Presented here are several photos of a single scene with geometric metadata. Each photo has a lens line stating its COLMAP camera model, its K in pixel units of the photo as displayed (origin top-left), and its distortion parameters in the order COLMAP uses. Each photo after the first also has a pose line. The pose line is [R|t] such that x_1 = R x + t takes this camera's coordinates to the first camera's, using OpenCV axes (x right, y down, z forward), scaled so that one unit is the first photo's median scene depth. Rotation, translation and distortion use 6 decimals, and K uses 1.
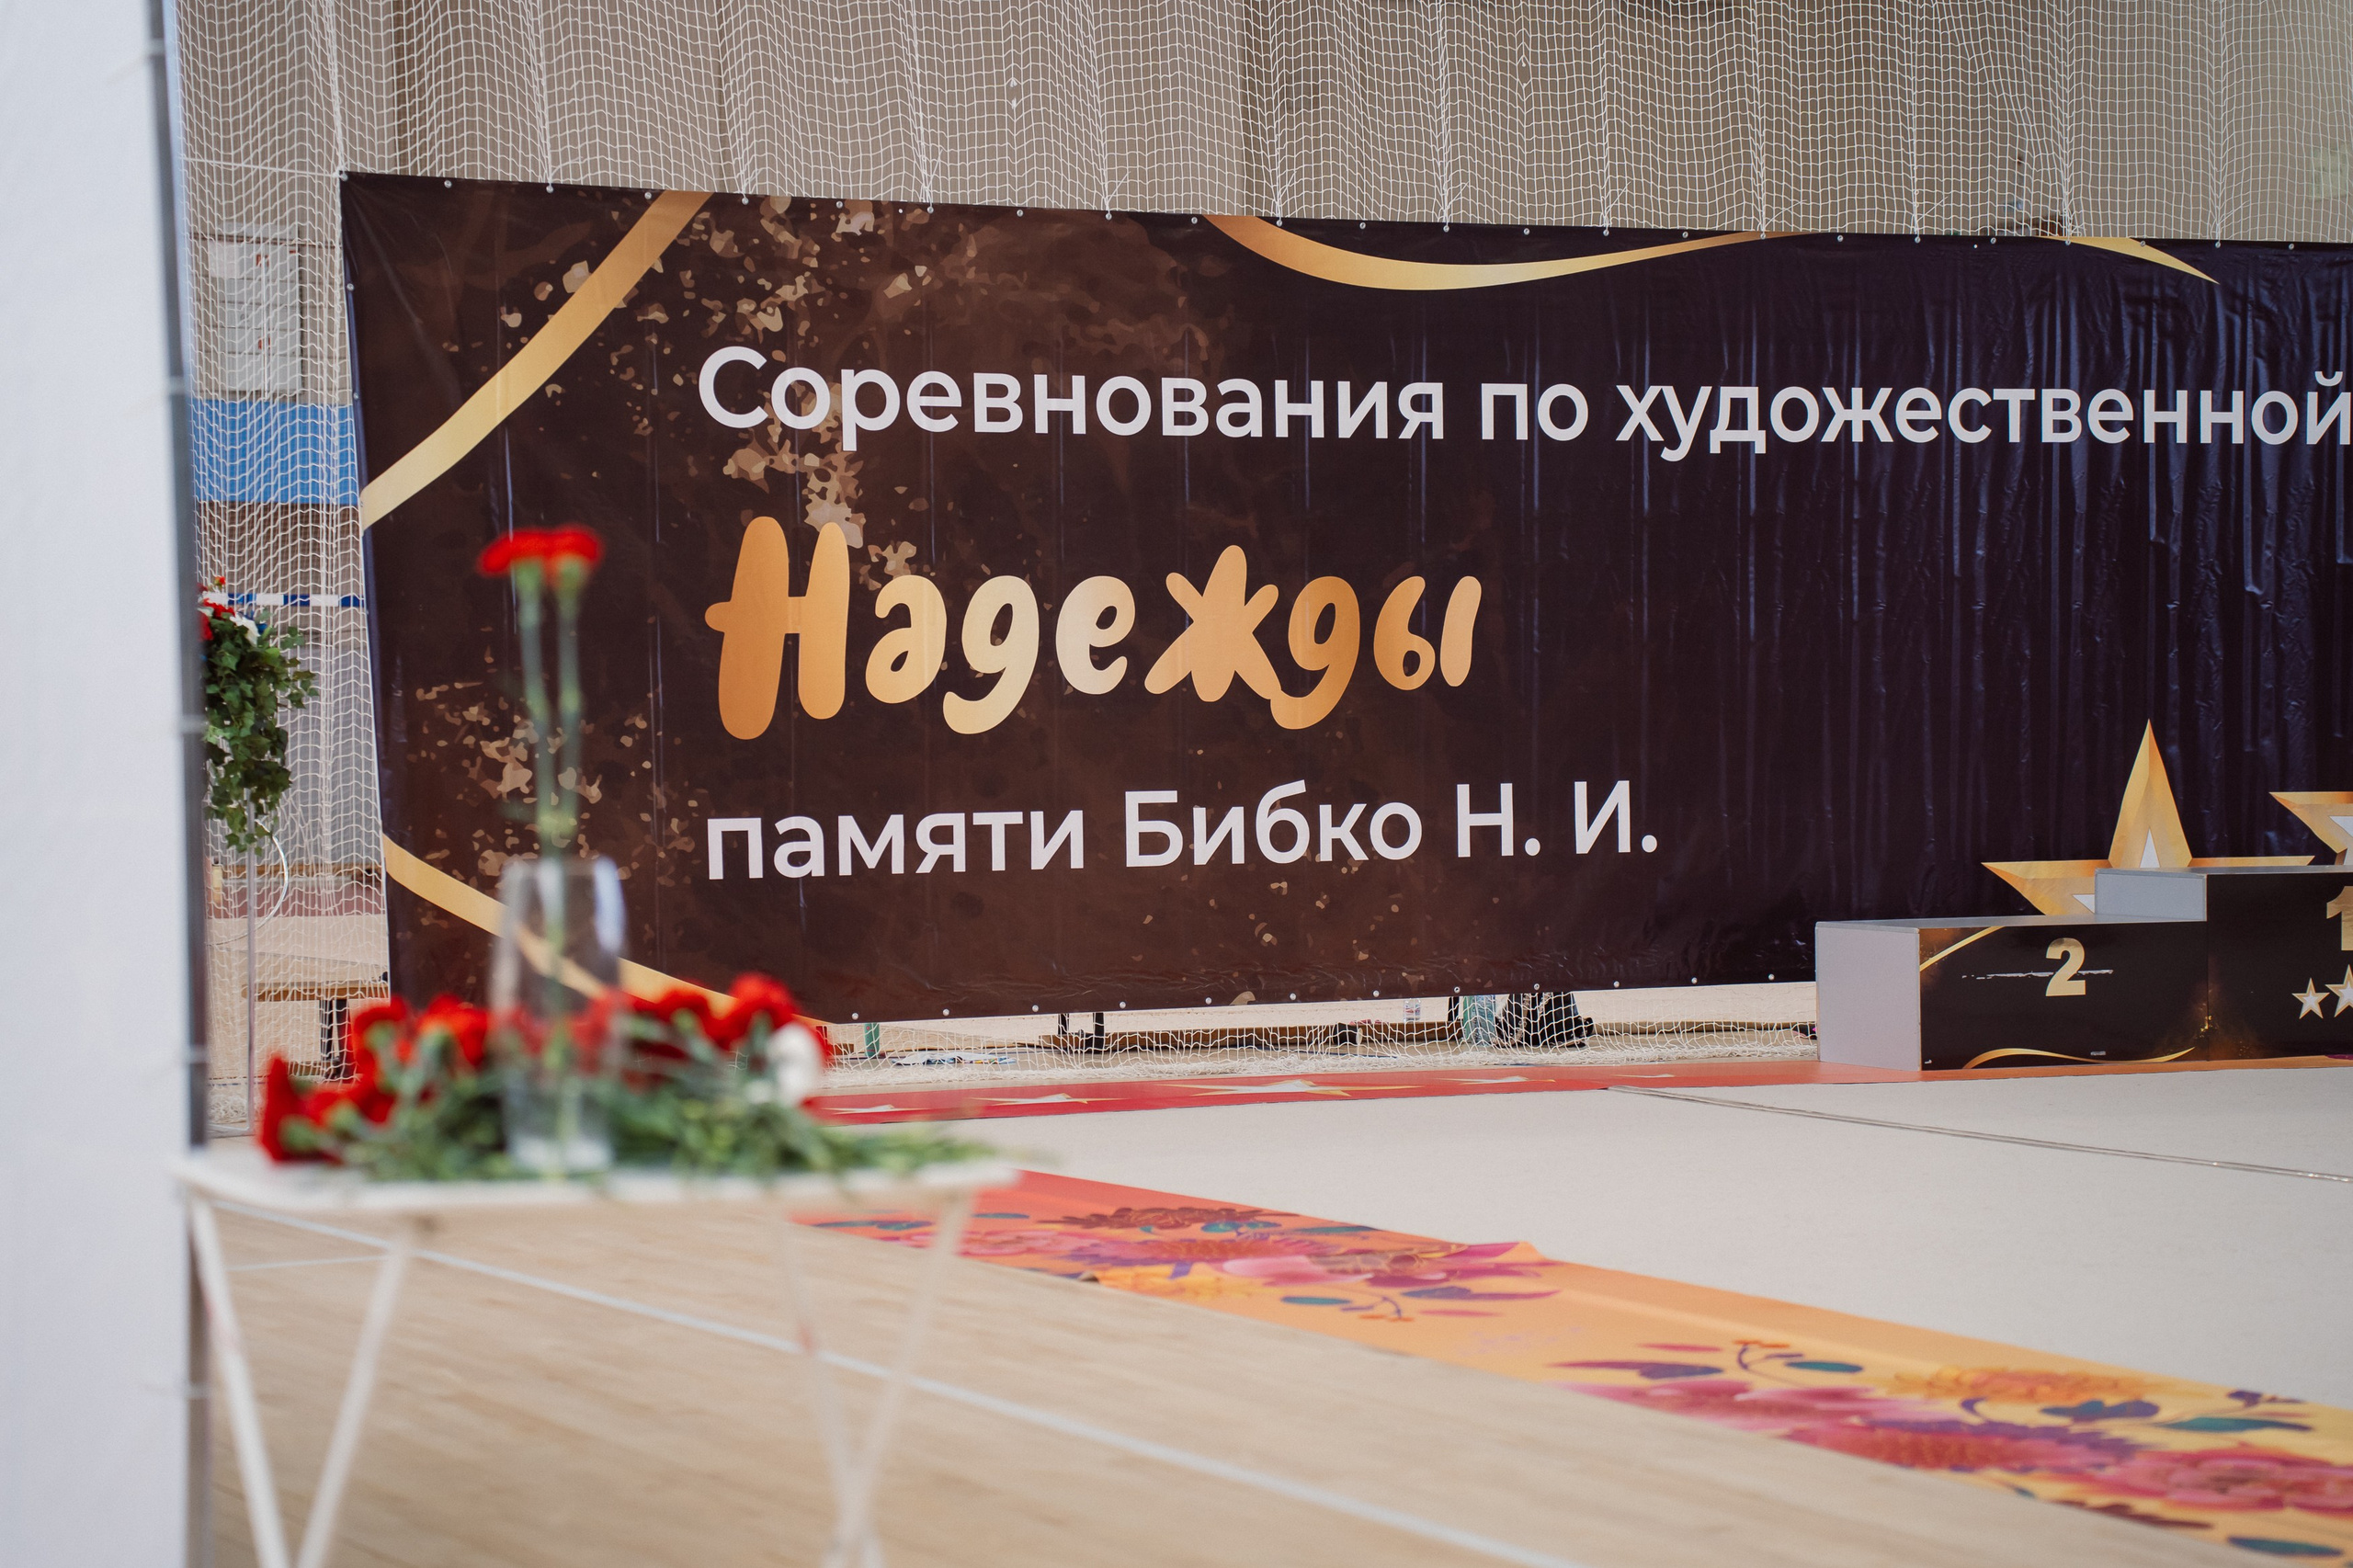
lens RADIAL K [[5073.3, 0, 1209.4], [0, 5073.3, 749.5], [0, 0, 1]] dist [0.567885, -0.063163]
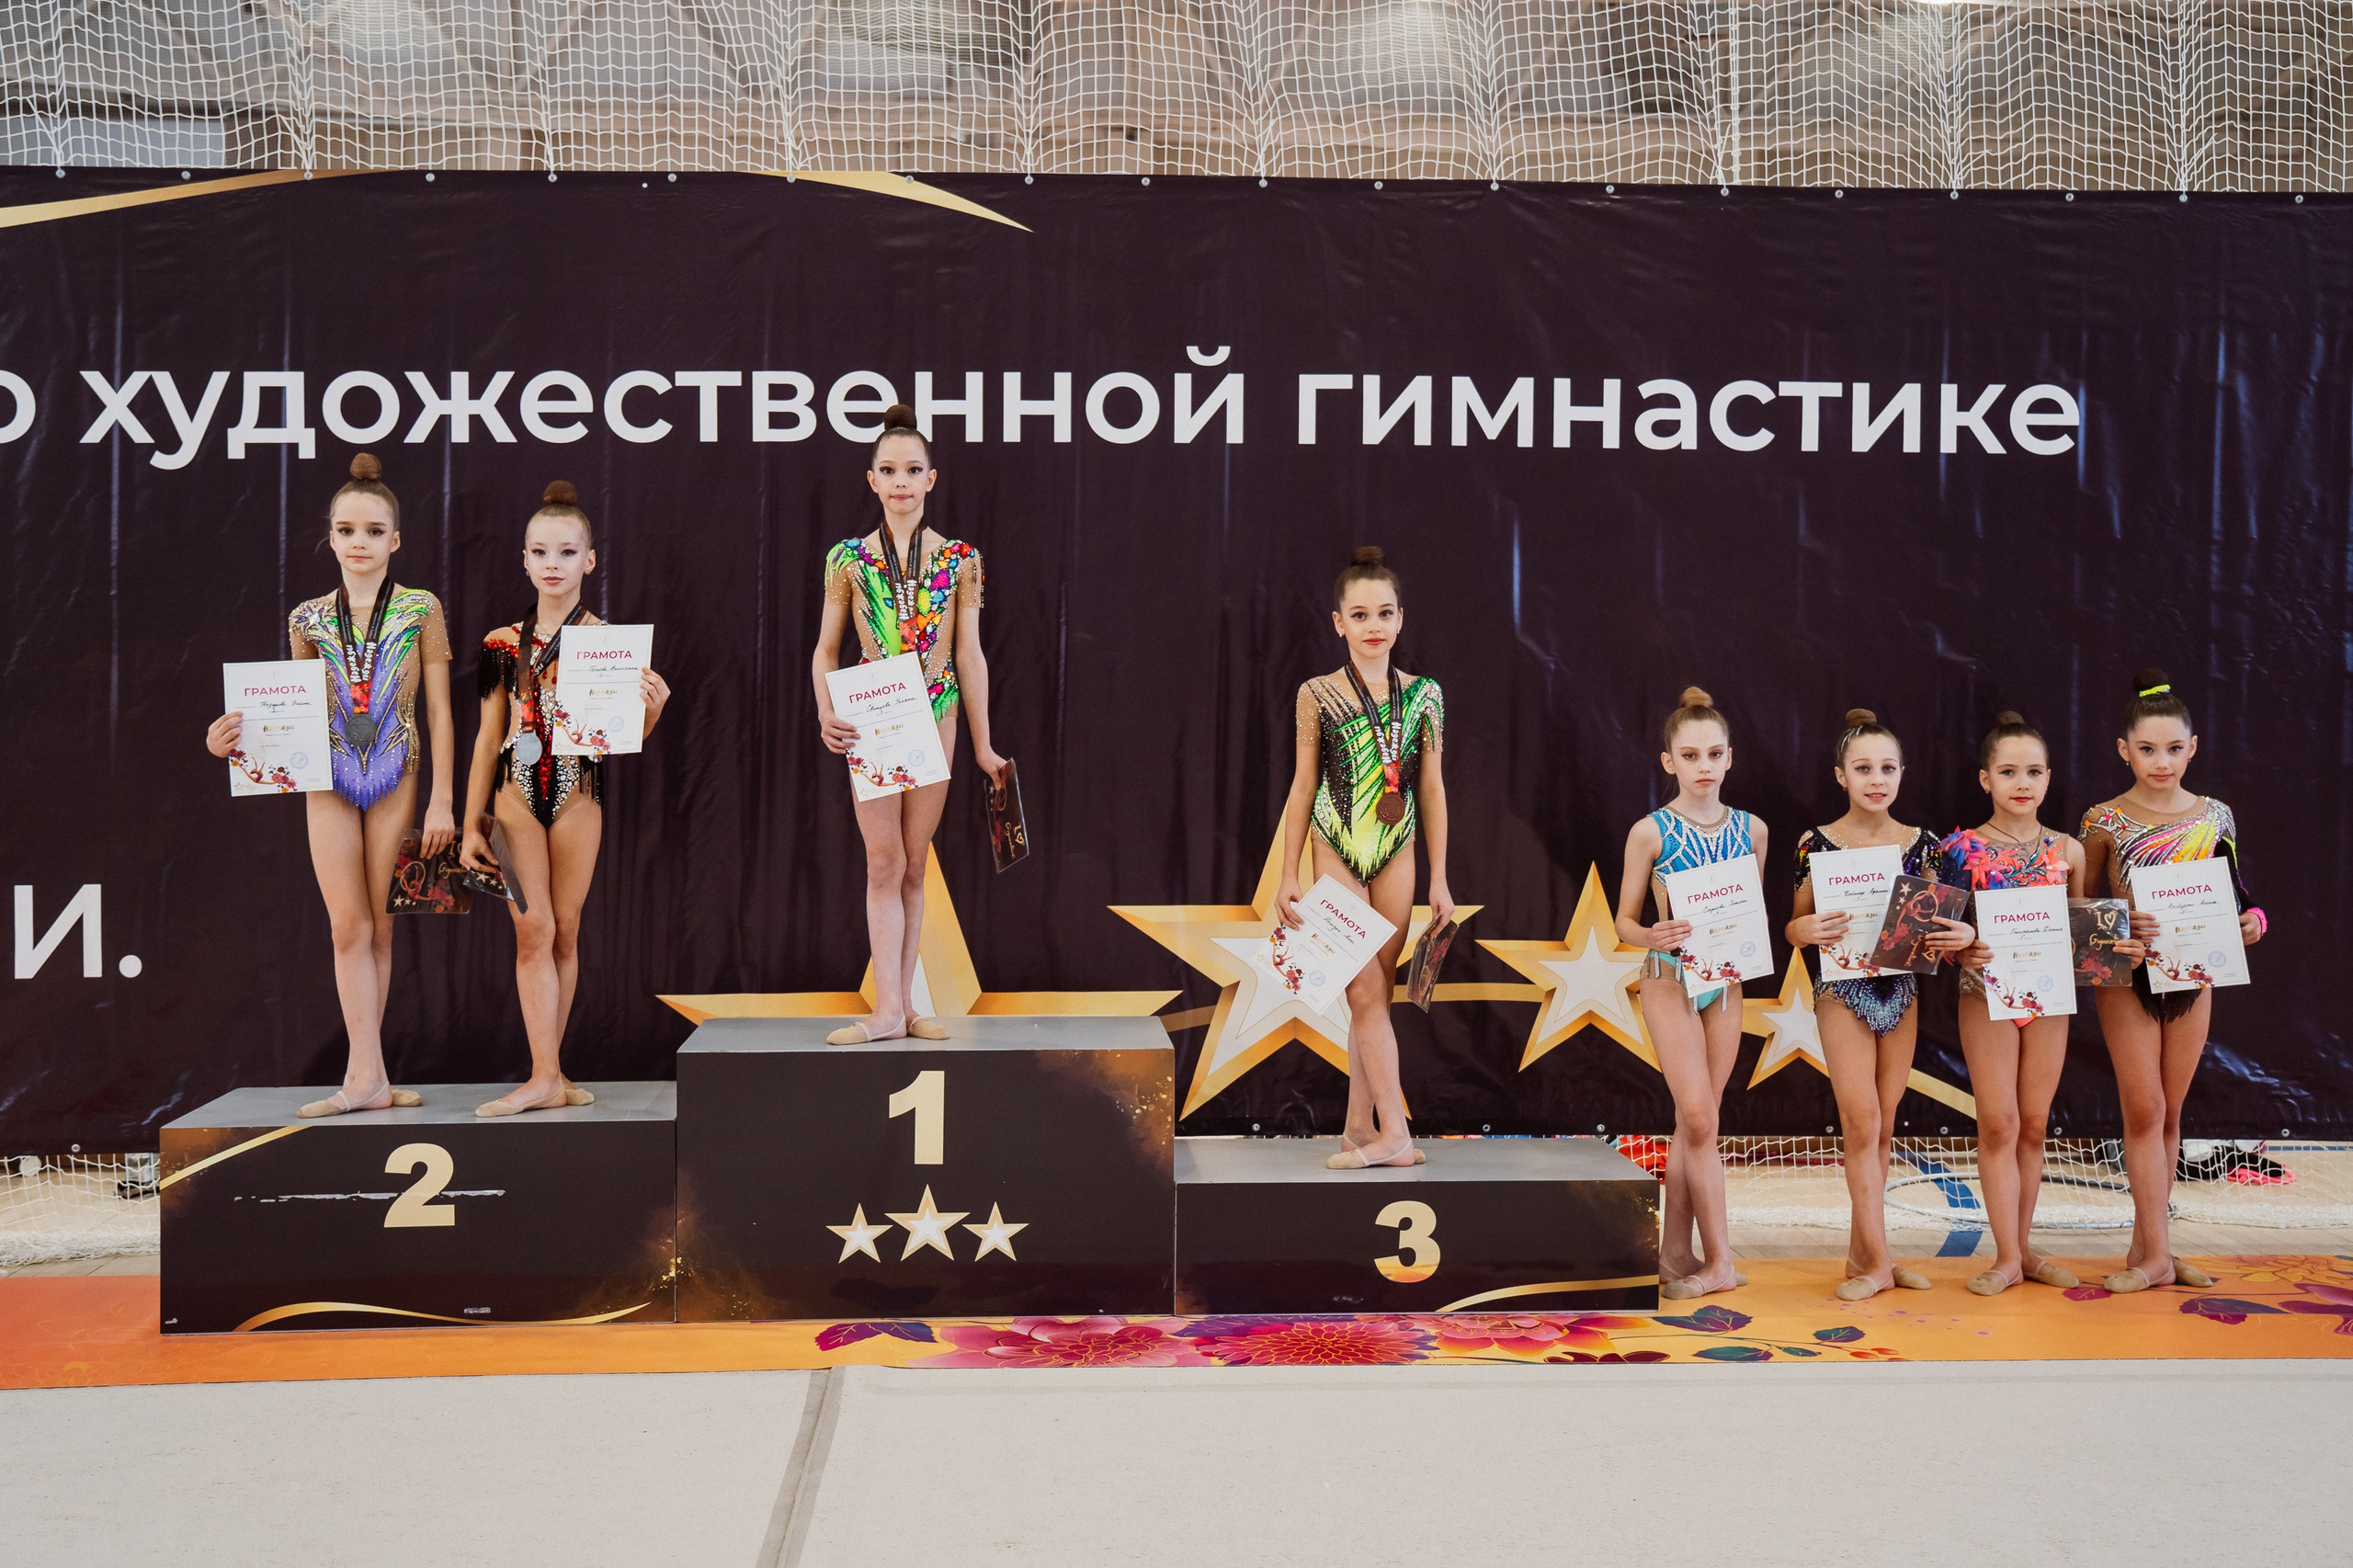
lens RADIAL K [[2507.2, 0, 1177.2], [0, 2507.2, 740.4], [0, 0, 1]] dist [-0.008249, 0.089980]
pose [[0.912930, 0.012564, -0.407924, 0.376134], [-0.008421, 0.999893, 0.011951, -0.021021], [0.408030, -0.007476, 0.912938, 0.702399]]
